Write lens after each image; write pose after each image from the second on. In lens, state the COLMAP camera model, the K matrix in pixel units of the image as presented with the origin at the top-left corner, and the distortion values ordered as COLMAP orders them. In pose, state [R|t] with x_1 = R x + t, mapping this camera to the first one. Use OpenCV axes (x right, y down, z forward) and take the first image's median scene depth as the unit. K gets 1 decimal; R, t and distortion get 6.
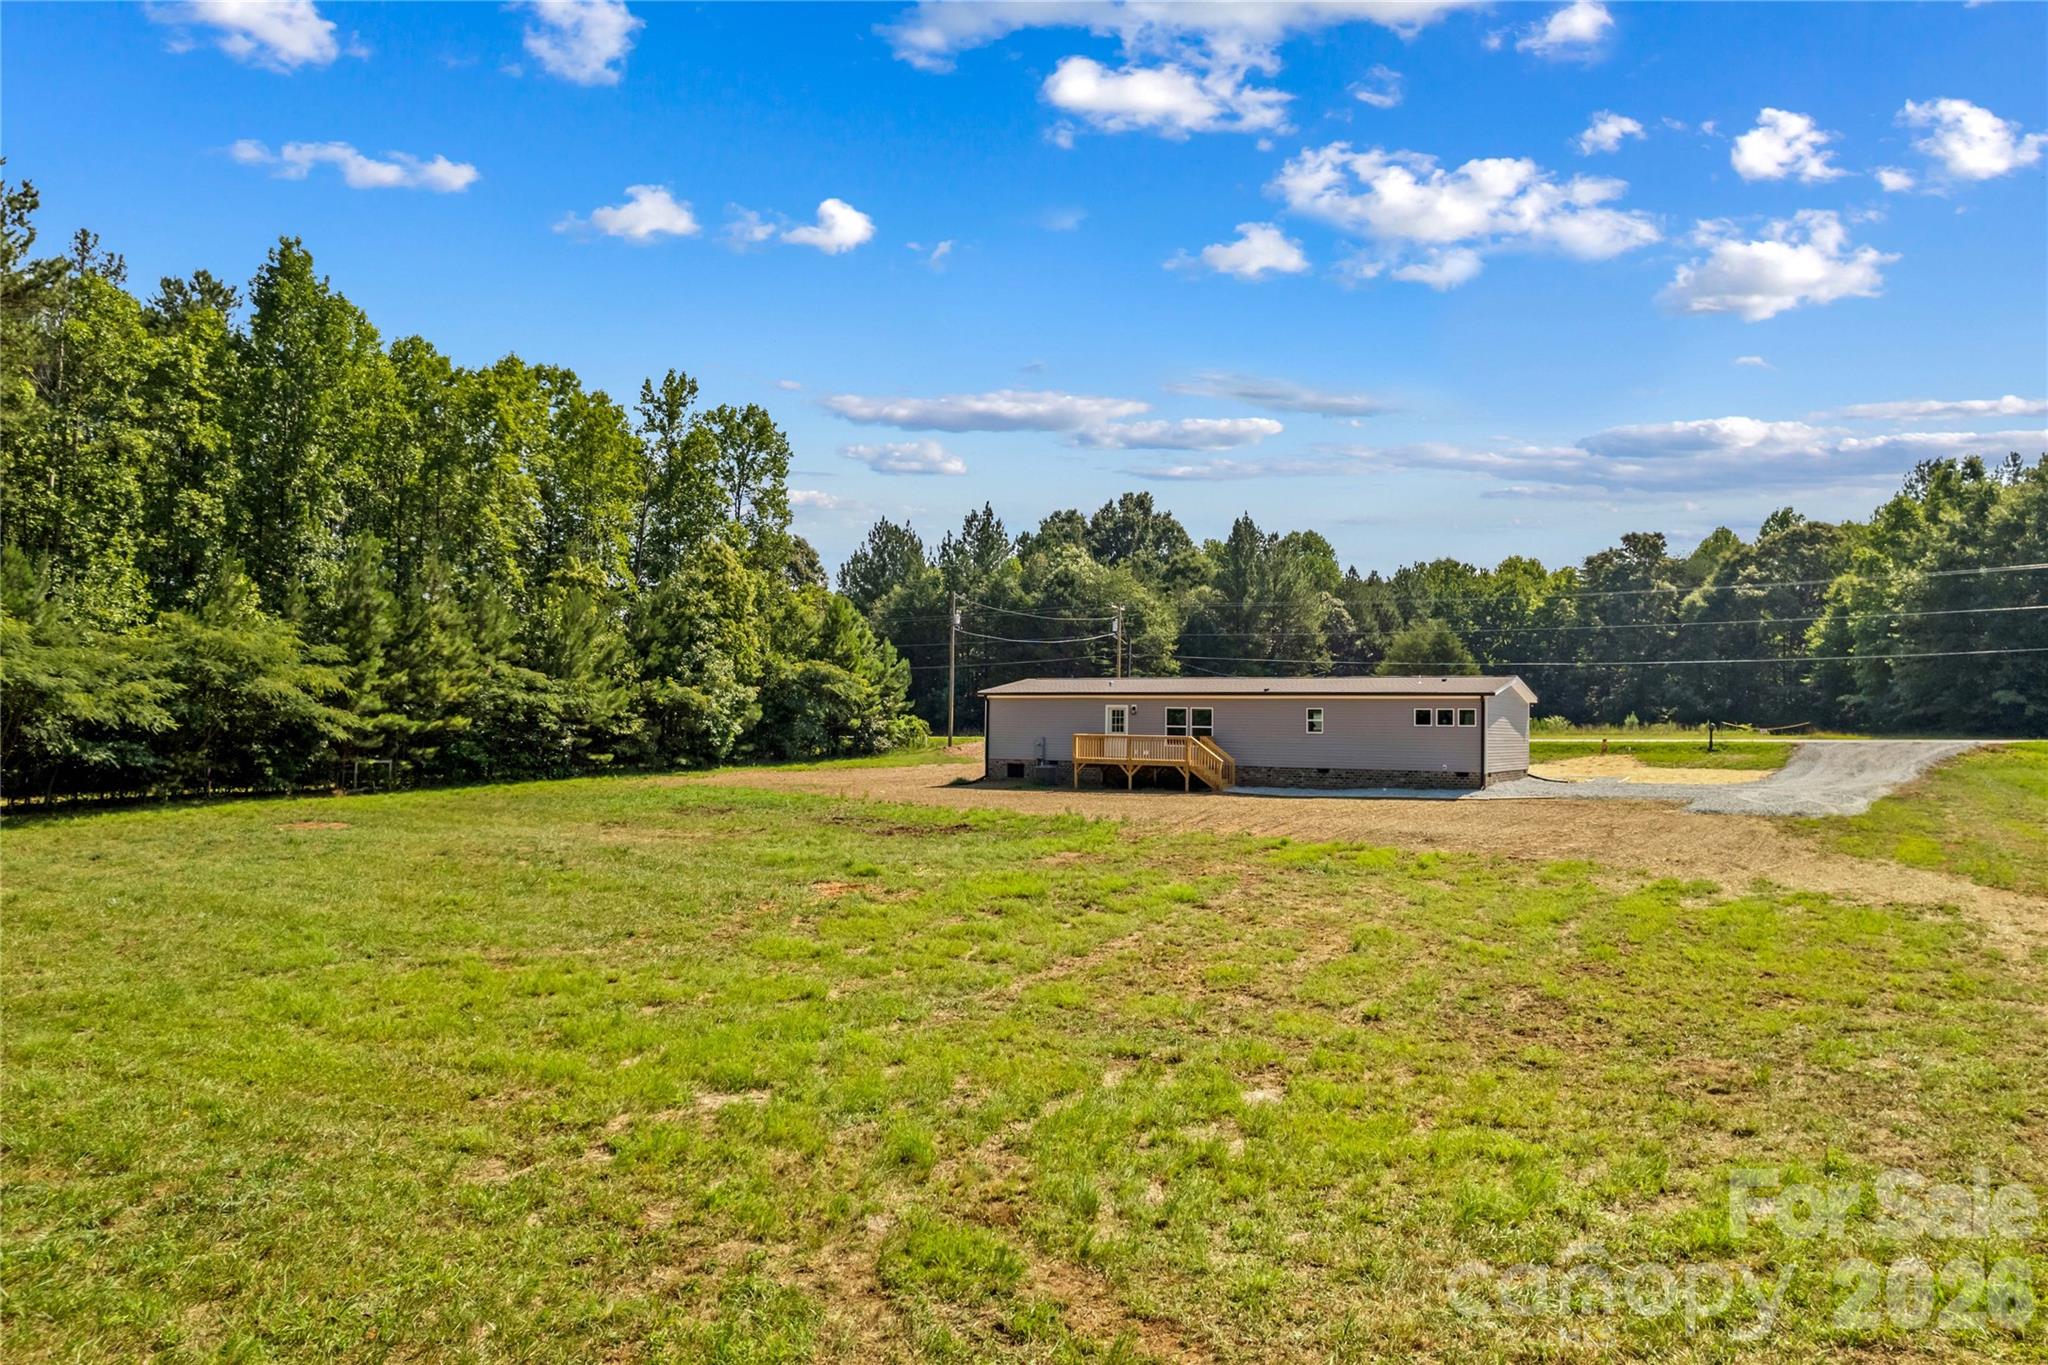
lens RADIAL K [[1334.3, 0, 1024.0], [0, 1334.3, 682.5], [0, 0, 1]] dist [-0.051097, 0.004985]
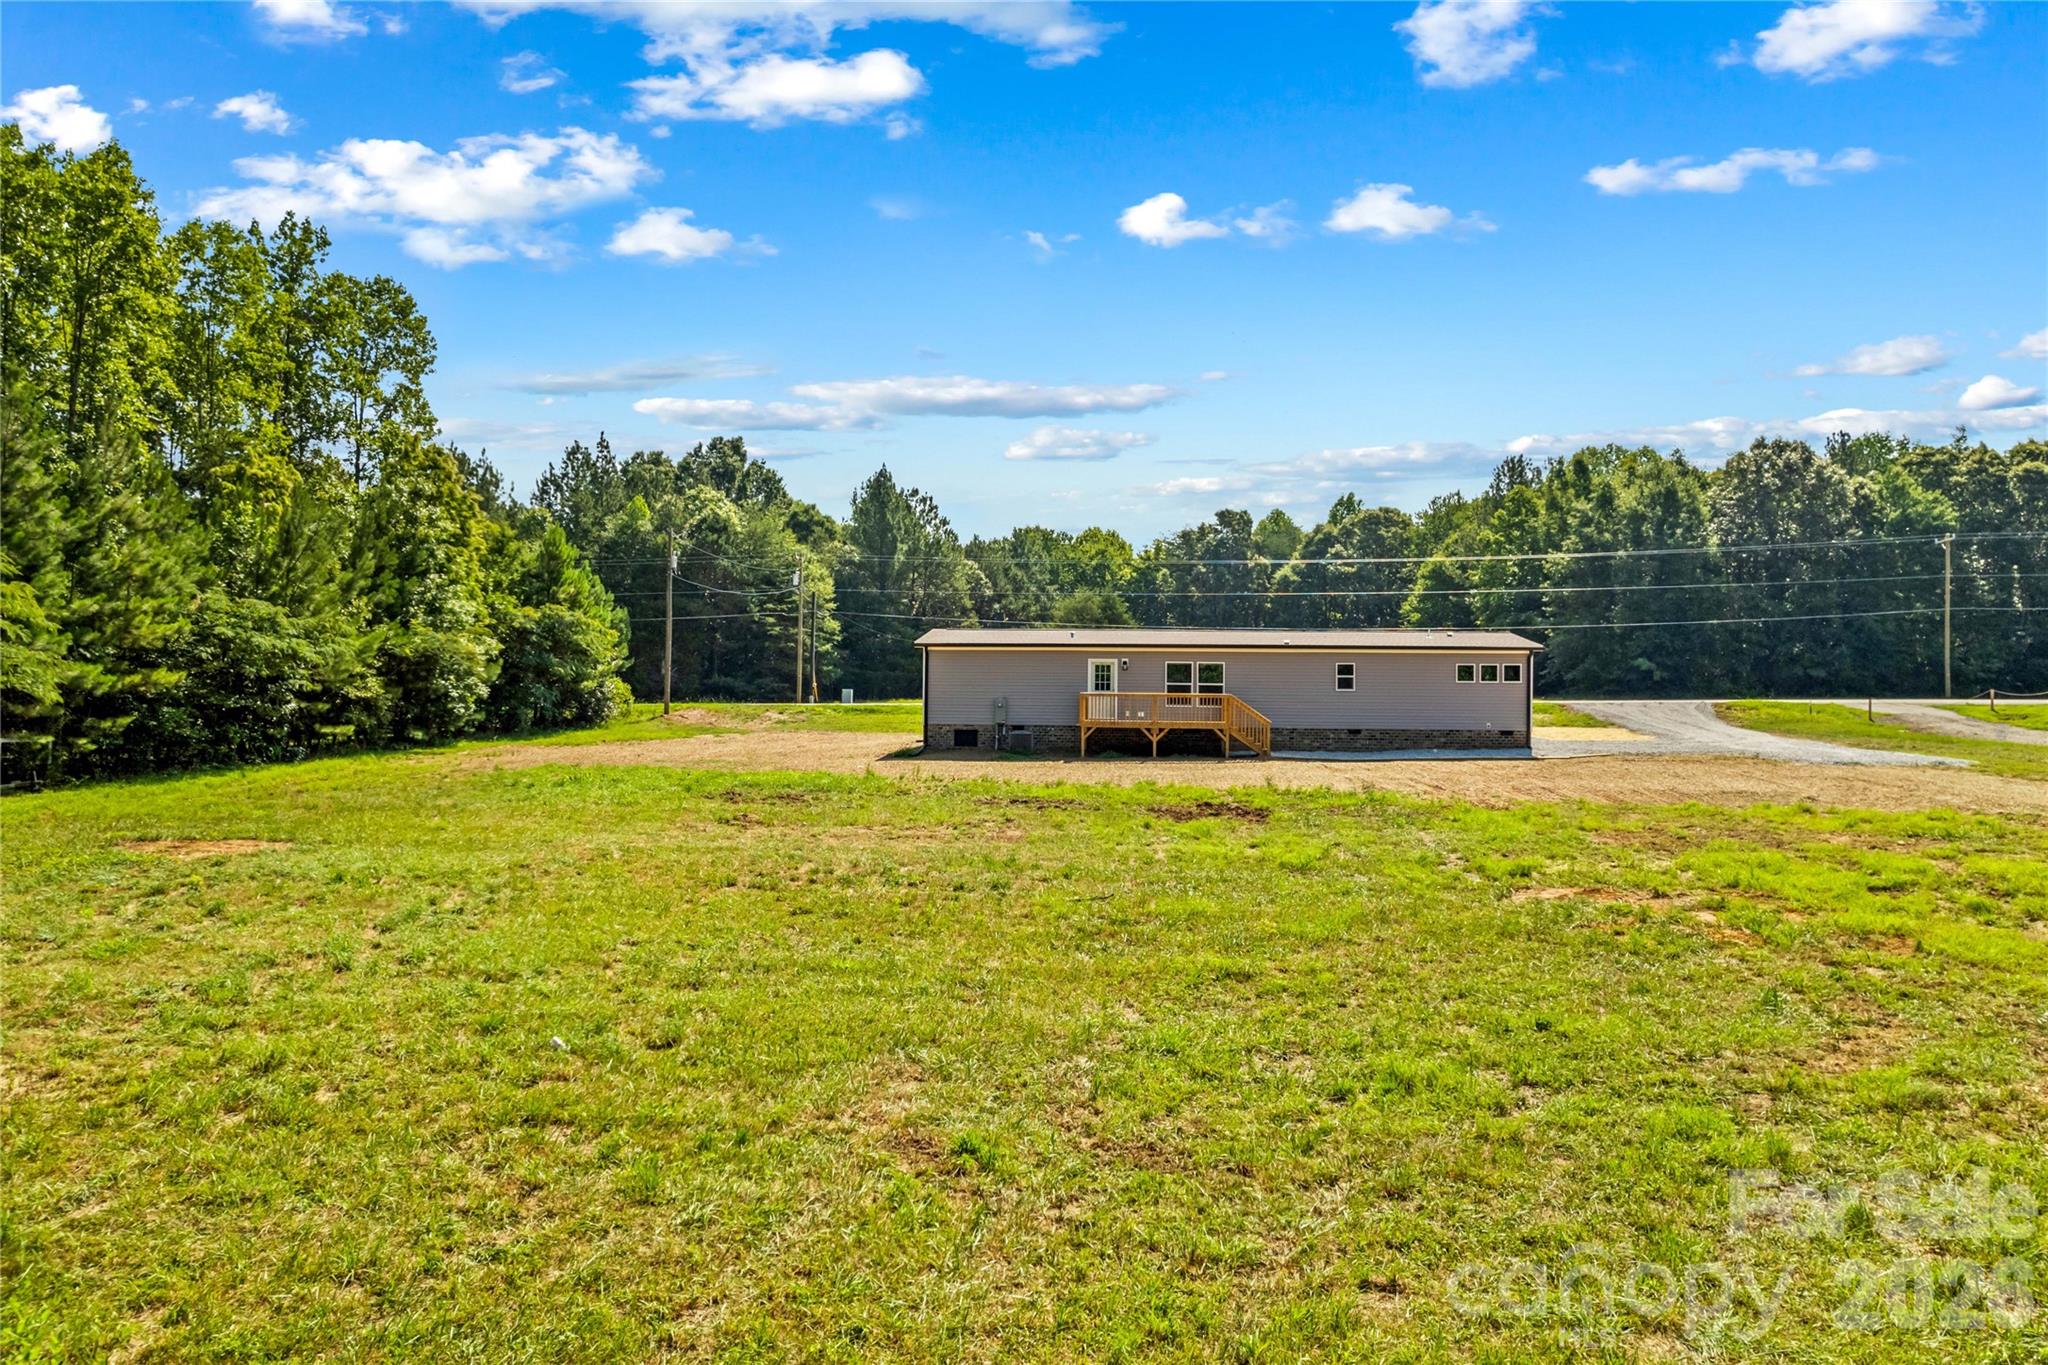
lens RADIAL K [[1334.3, 0, 1024.0], [0, 1334.3, 682.5], [0, 0, 1]] dist [-0.051097, 0.004985]
pose [[0.903059, 0.001671, 0.429513, -0.228240], [-0.010745, 0.999767, 0.018702, 0.011043], [-0.429381, -0.021504, 0.902867, 0.168037]]
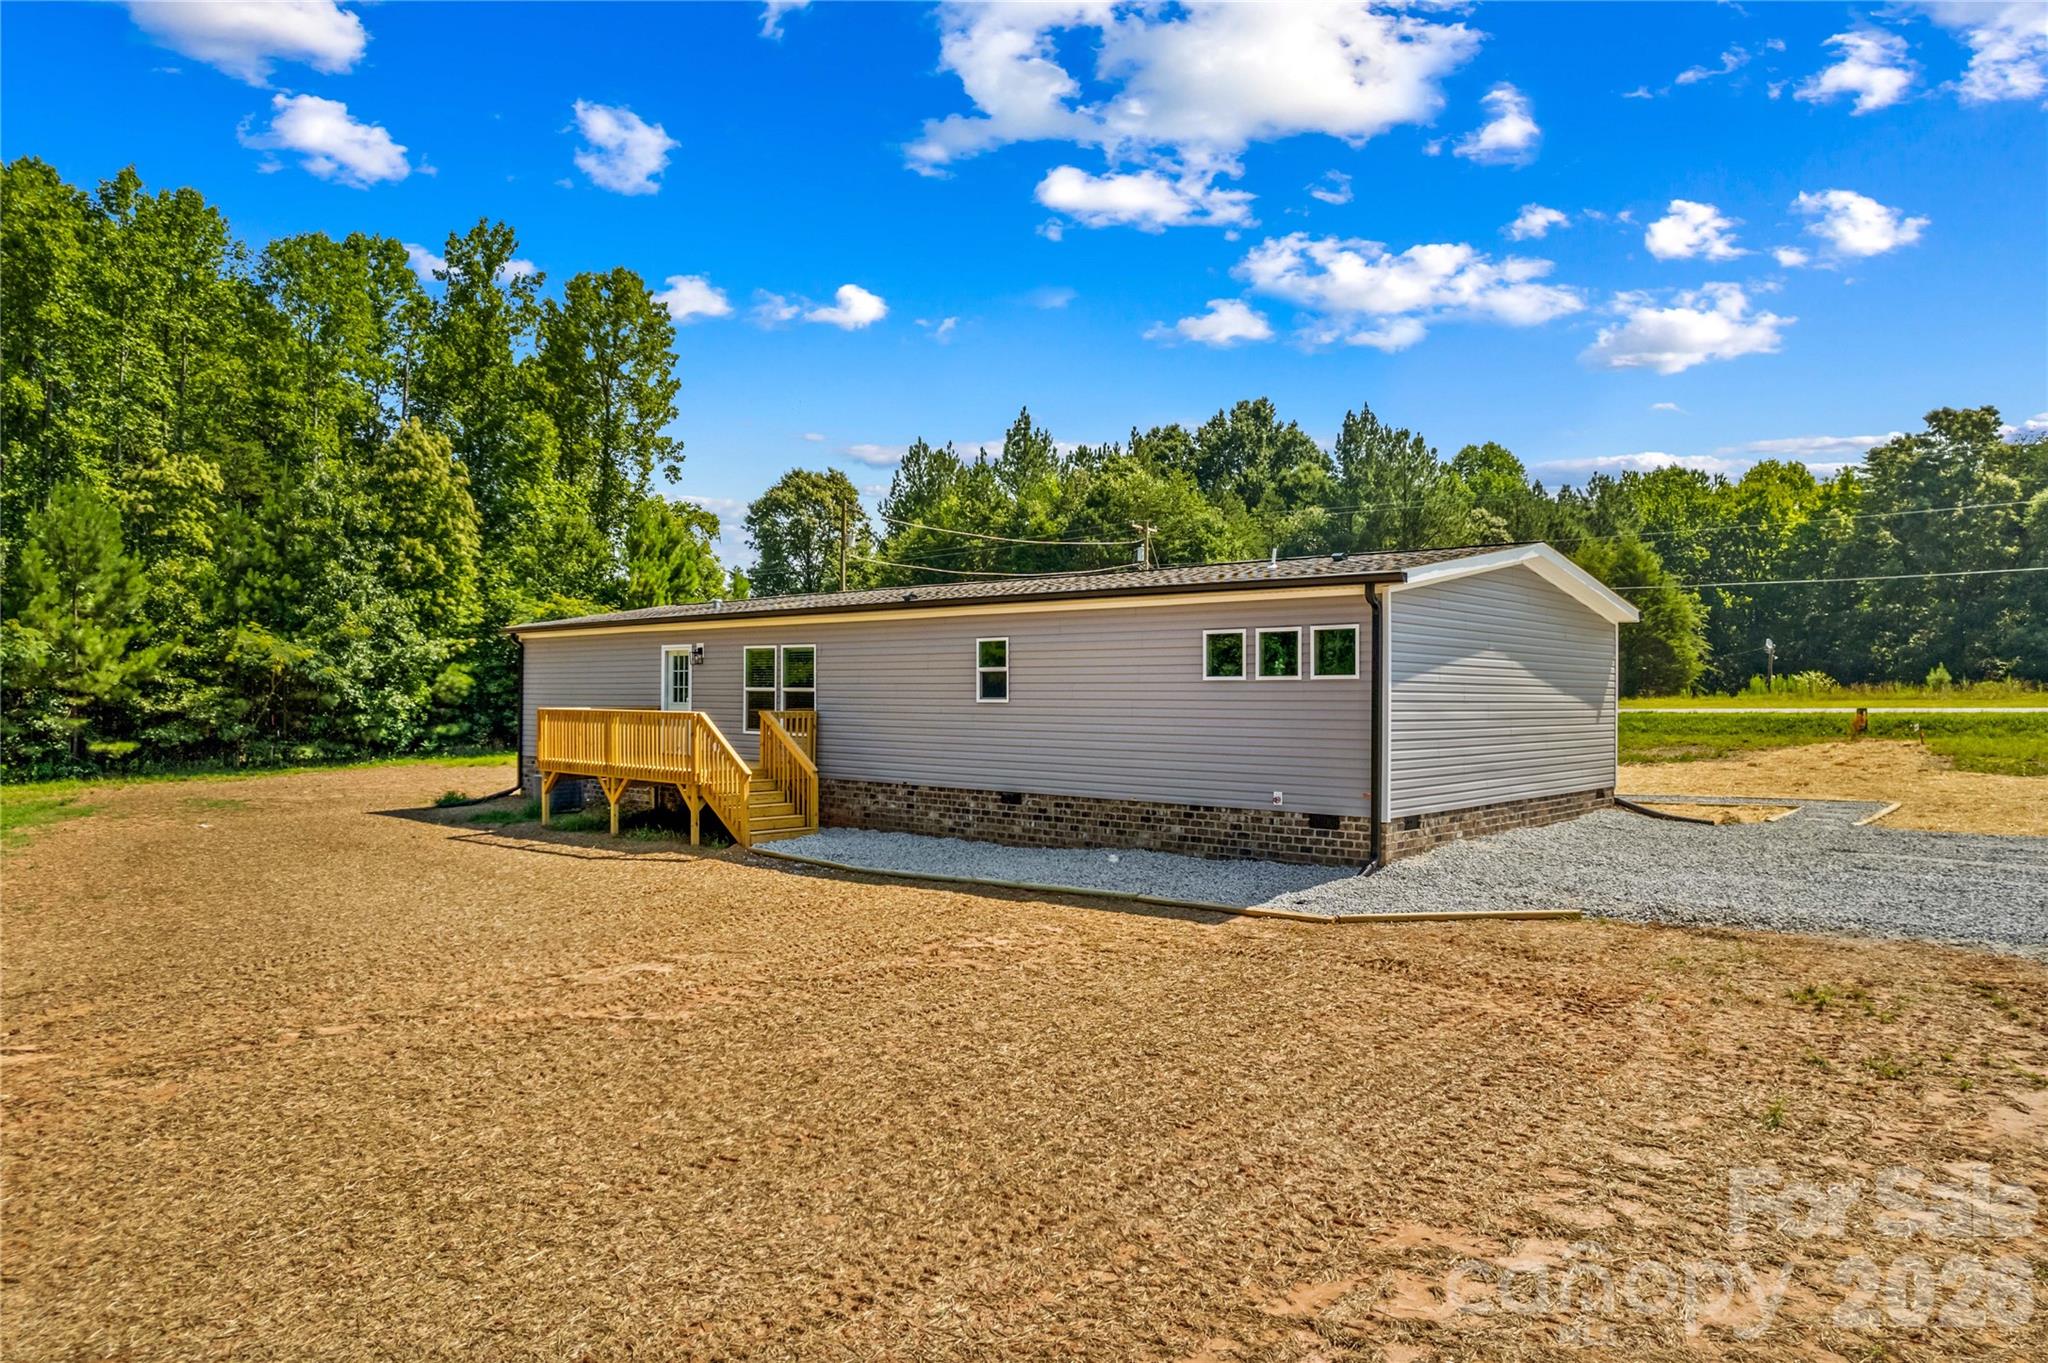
lens RADIAL K [[1306.7, 0, 1024.0], [0, 1306.7, 681.5], [0, 0, 1]] dist [-0.071822, 0.063783]
pose [[0.980399, -0.011661, -0.196676, 0.186663], [0.015856, 0.999679, 0.019765, 0.015125], [0.196382, -0.022496, 0.980269, 0.383698]]
